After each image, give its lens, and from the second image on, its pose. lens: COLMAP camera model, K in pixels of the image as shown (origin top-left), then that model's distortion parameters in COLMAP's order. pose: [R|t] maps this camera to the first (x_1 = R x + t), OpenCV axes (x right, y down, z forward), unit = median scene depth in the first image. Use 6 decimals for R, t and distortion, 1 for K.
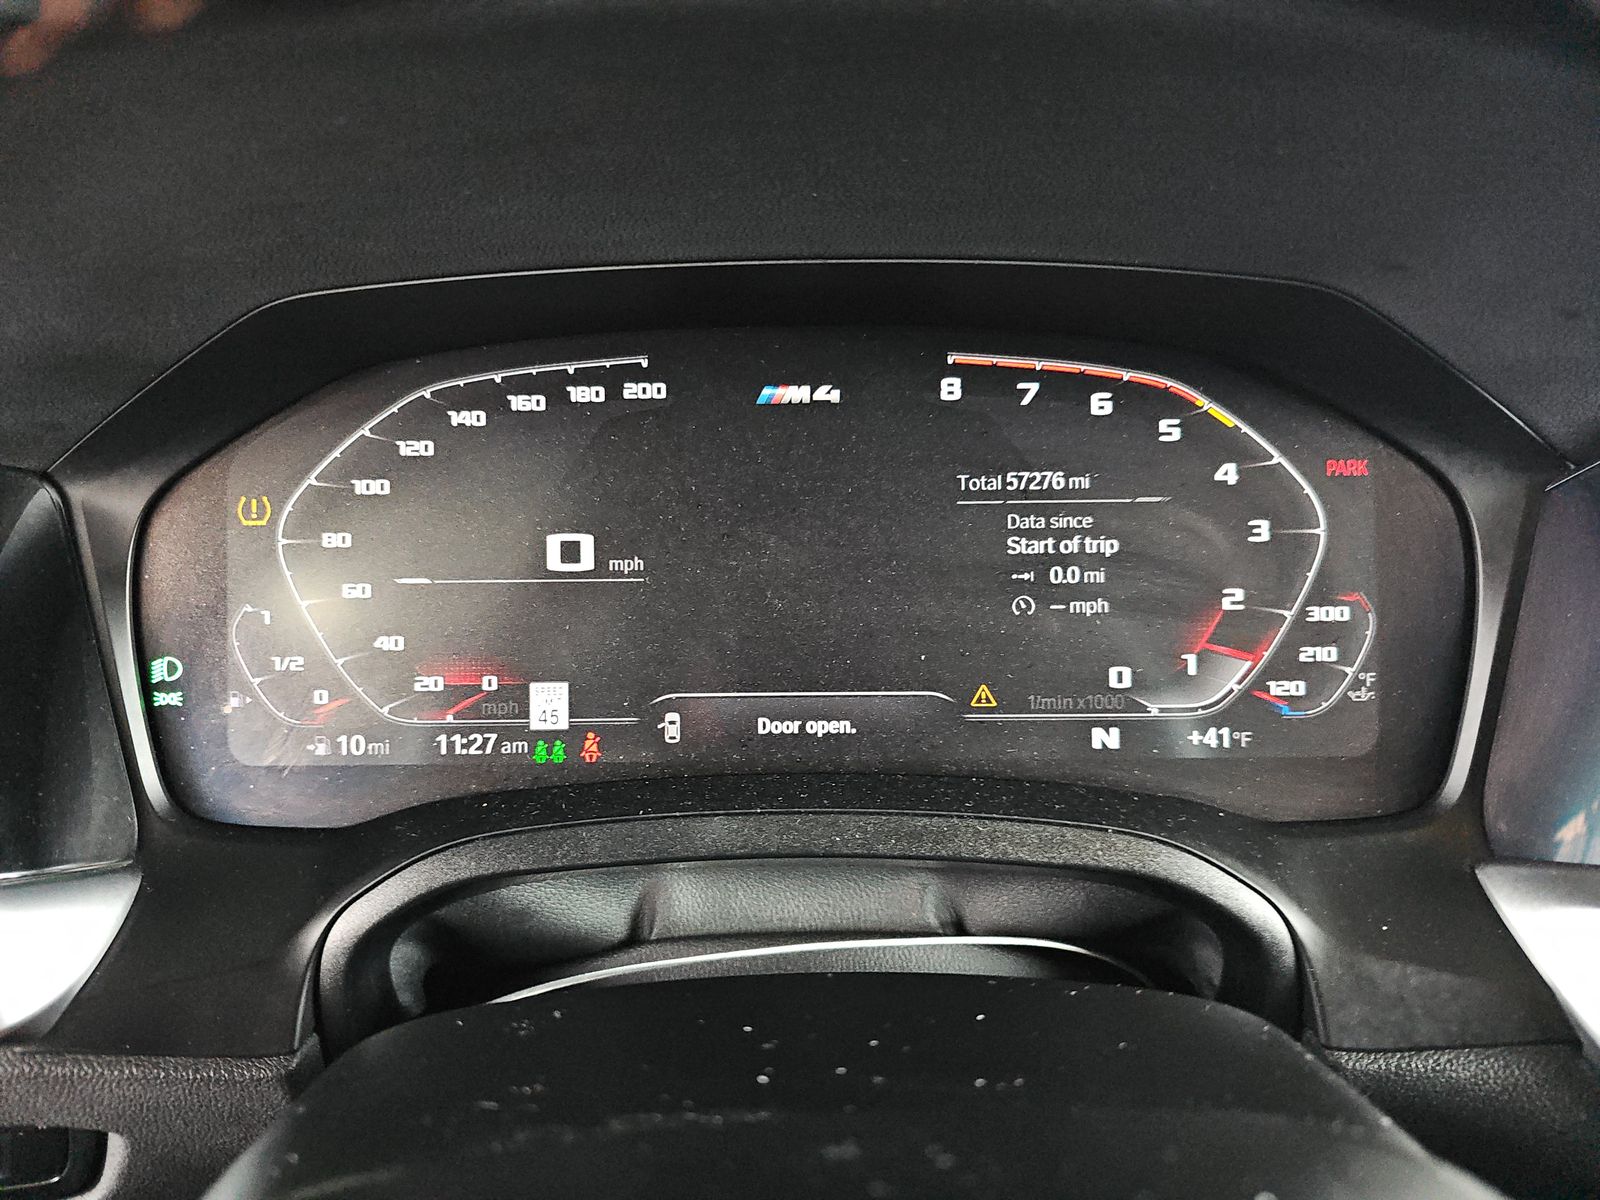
lens RADIAL K [[1105.2, 0, 805.2], [0, 1105.2, 611.1], [0, 0, 1]] dist [-0.000942, -0.007869]
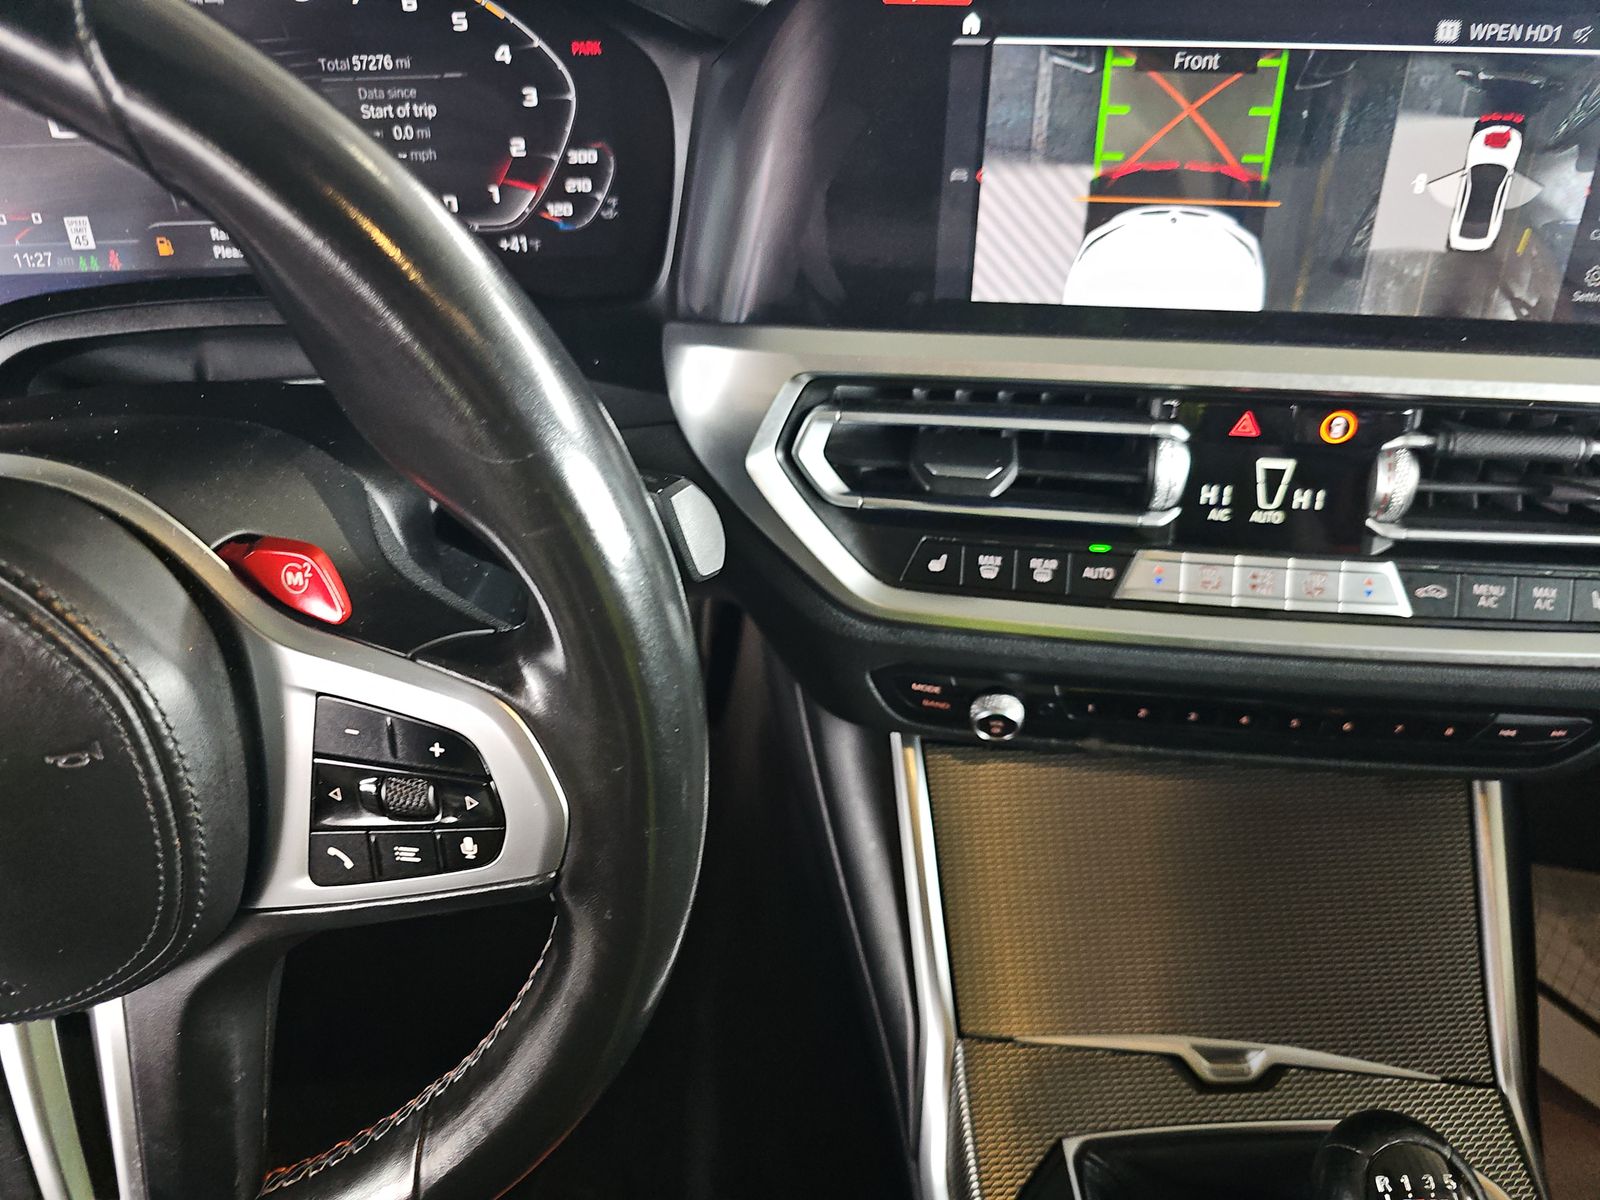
lens RADIAL K [[1105.2, 0, 787.1], [0, 1105.2, 604.7], [0, 0, 1]] dist [-0.000942, -0.007869]
pose [[0.999340, -0.029320, 0.021449, 0.699914], [0.016753, 0.895841, 0.444060, -0.114451], [-0.032235, -0.443407, 0.895741, -0.627081]]
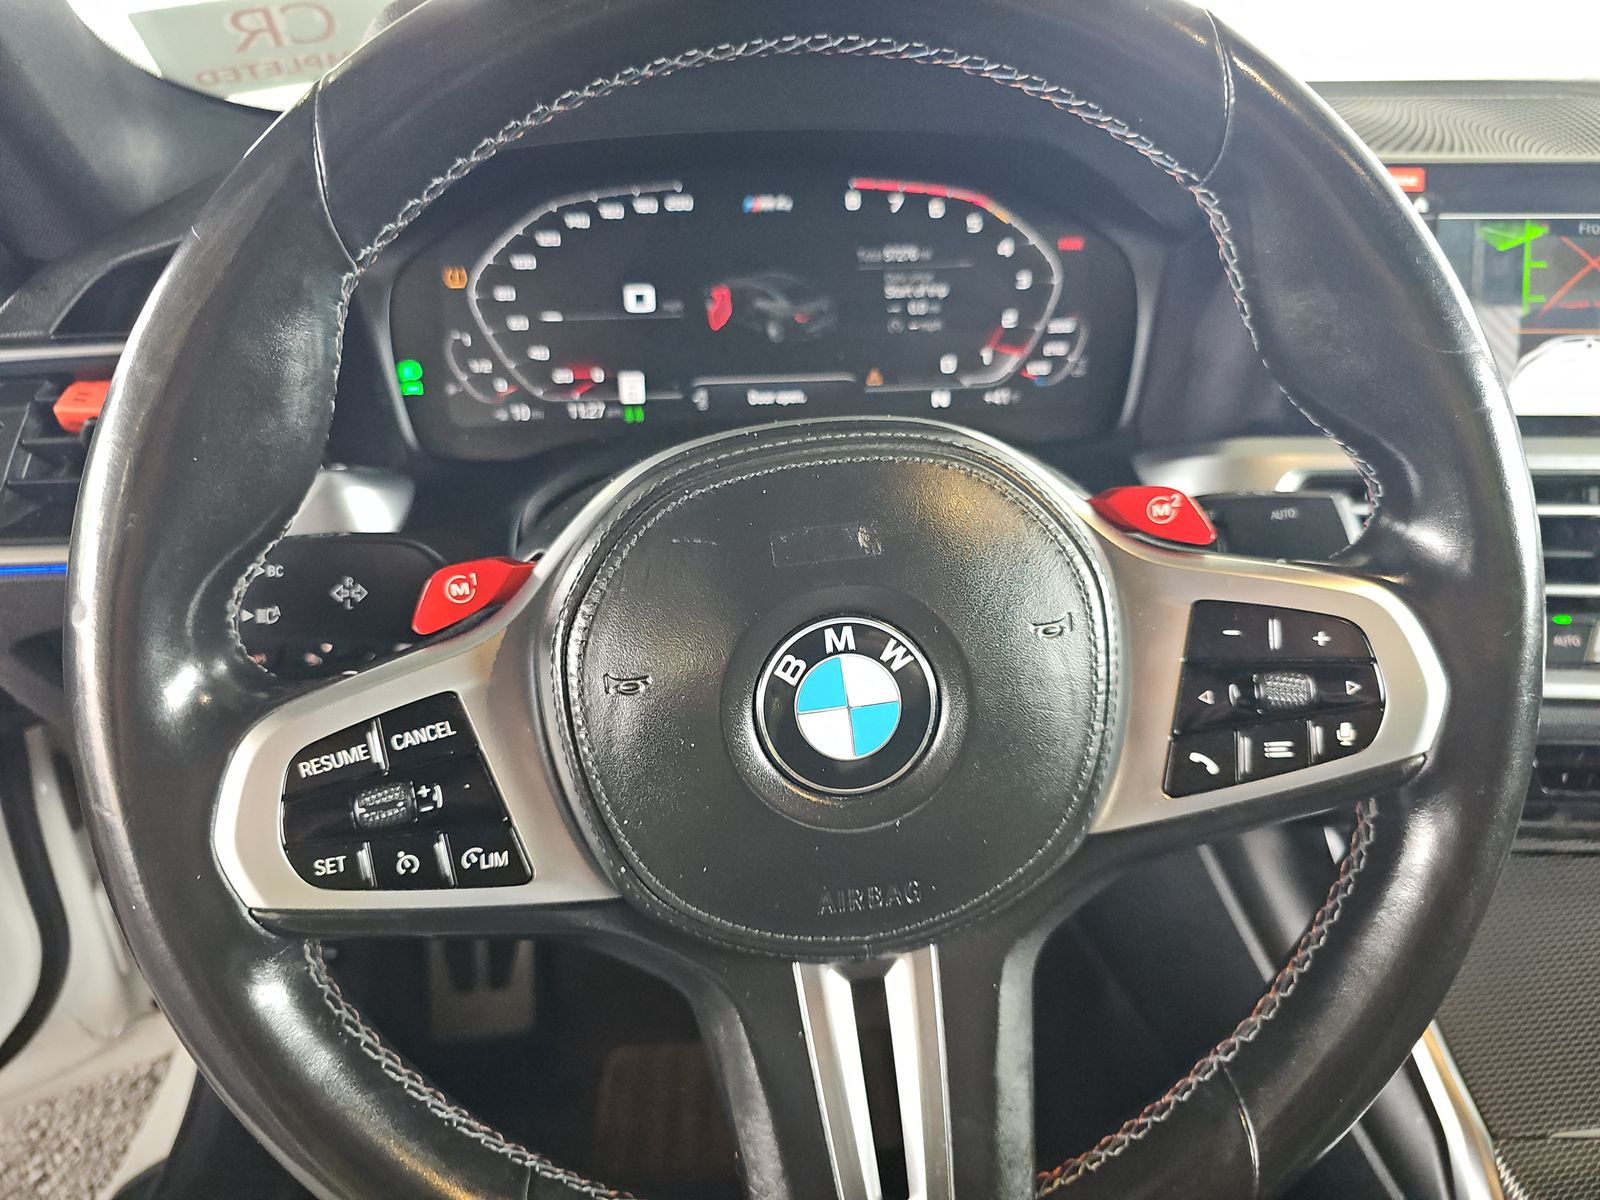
lens RADIAL K [[1105.2, 0, 799.6], [0, 1105.2, 603.9], [0, 0, 1]] dist [-0.000942, -0.007869]
pose [[0.995955, -0.038000, 0.081419, -0.122191], [0.026999, 0.990857, 0.132186, 0.202293], [-0.085697, -0.129453, 0.987875, -0.825897]]
